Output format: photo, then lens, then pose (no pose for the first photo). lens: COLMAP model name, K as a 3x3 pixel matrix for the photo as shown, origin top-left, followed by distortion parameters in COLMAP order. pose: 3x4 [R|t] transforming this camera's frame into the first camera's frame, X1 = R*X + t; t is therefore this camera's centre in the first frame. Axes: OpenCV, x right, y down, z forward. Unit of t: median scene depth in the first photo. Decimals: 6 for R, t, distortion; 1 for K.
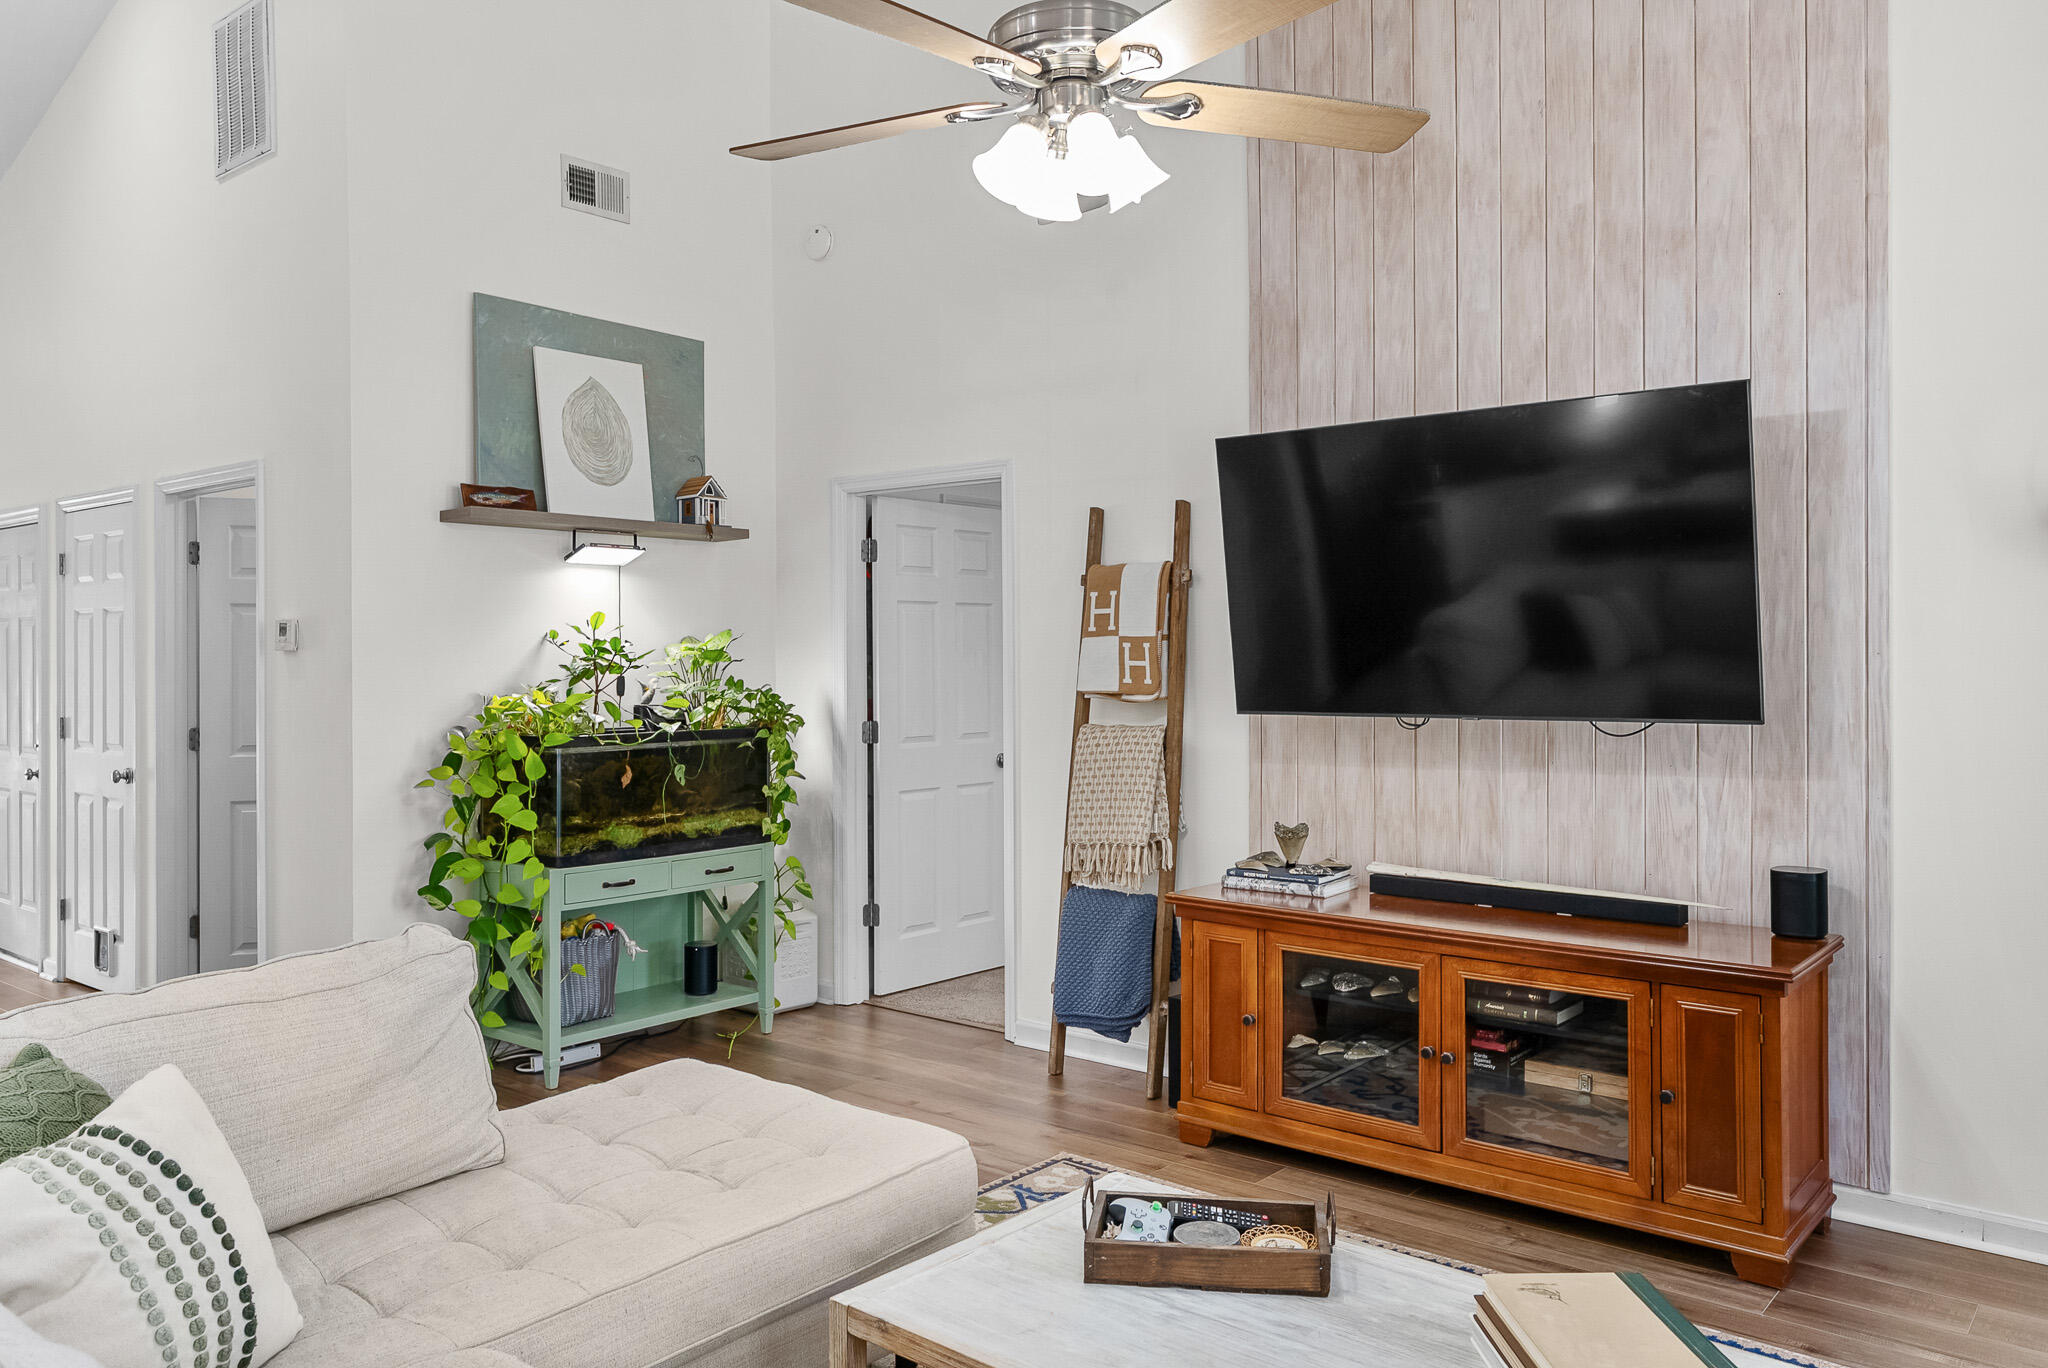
lens RADIAL K [[1486.3, 0, 1021.2], [0, 1486.3, 665.0], [0, 0, 1]] dist [0.000705, -0.000462]
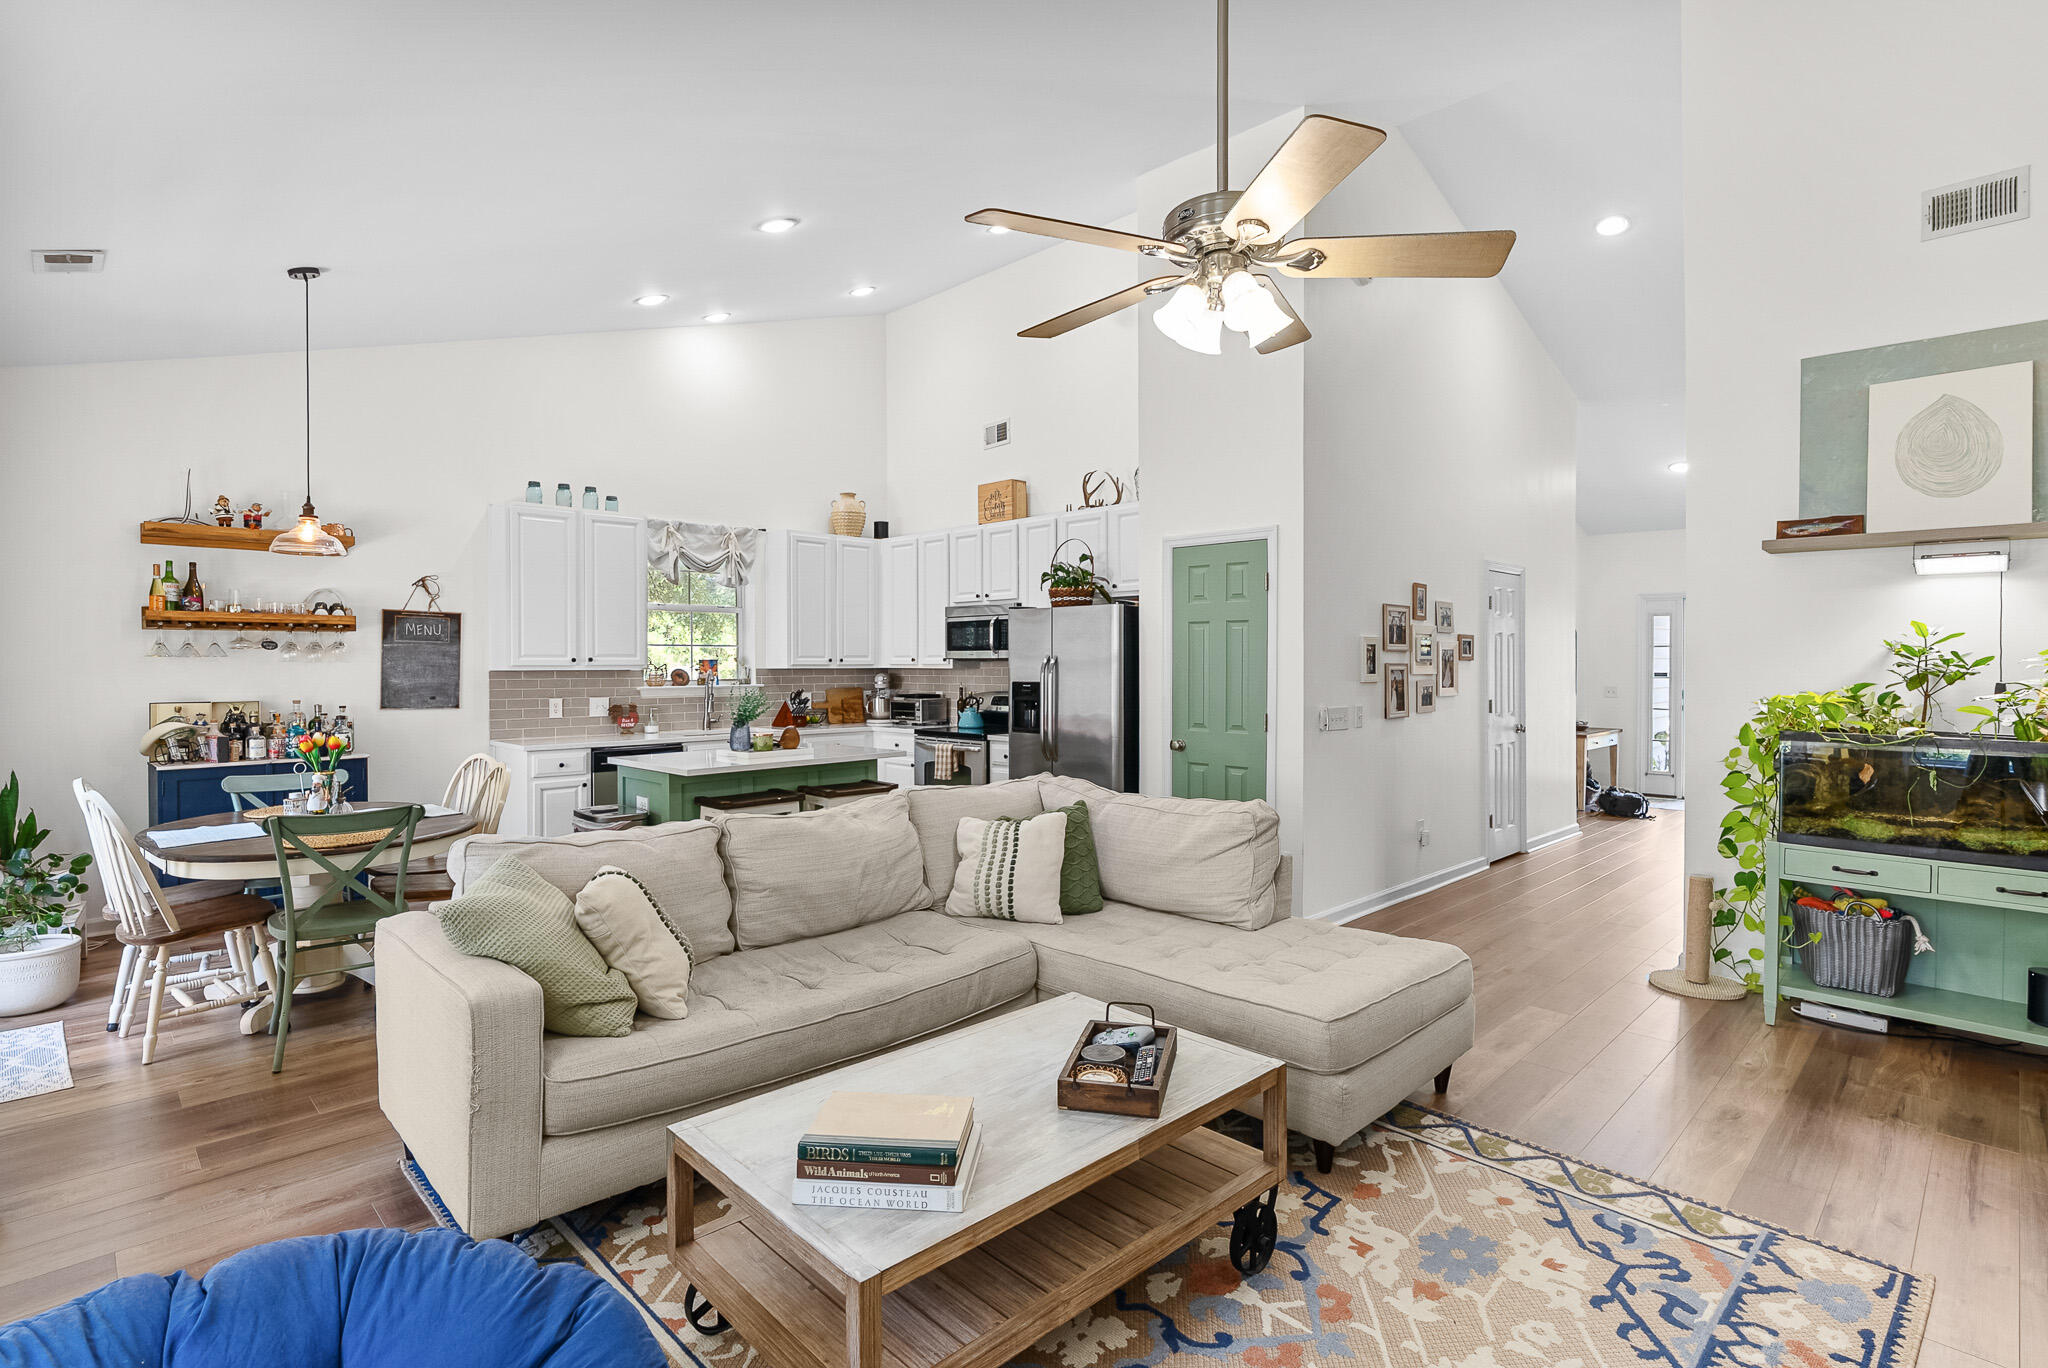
lens RADIAL K [[997.2, 0, 1024.9], [0, 997.2, 676.0], [0, 0, 1]] dist [-0.010722, 0.001139]
pose [[-0.106020, 0.019033, -0.994182, 0.507026], [-0.005550, 0.999790, 0.019732, -0.006619], [0.994348, 0.007610, -0.105893, 0.464005]]
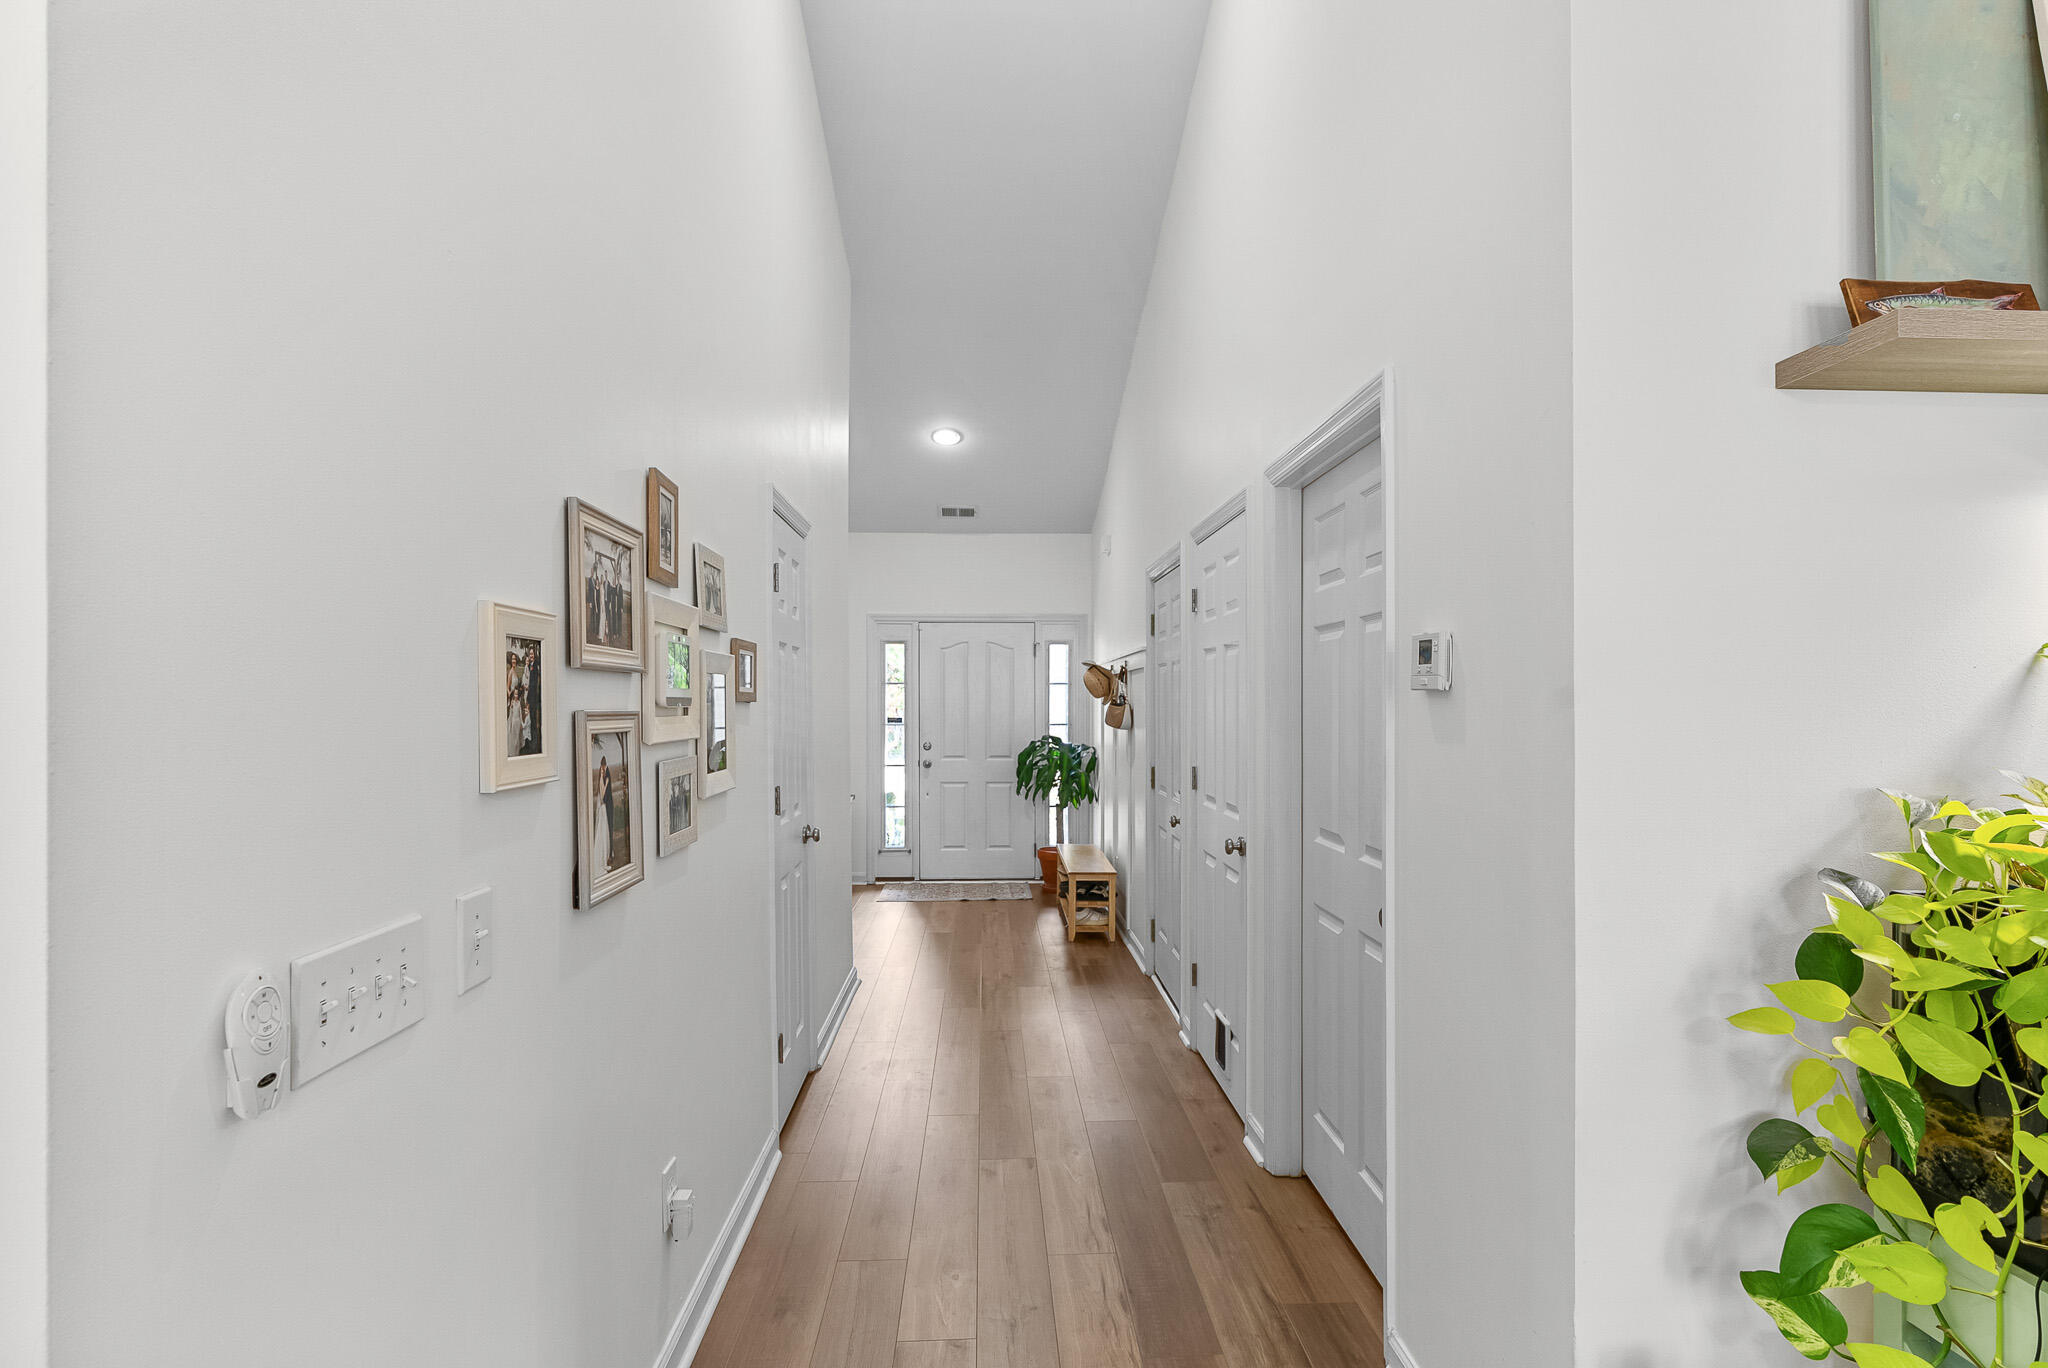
lens RADIAL K [[997.2, 0, 1030.4], [0, 997.2, 697.0], [0, 0, 1]] dist [-0.010722, 0.001139]
pose [[0.669355, -0.001900, -0.742941, -0.321478], [-0.003705, 0.999976, -0.005894, -0.004481], [0.742934, 0.006698, 0.669331, 0.645739]]
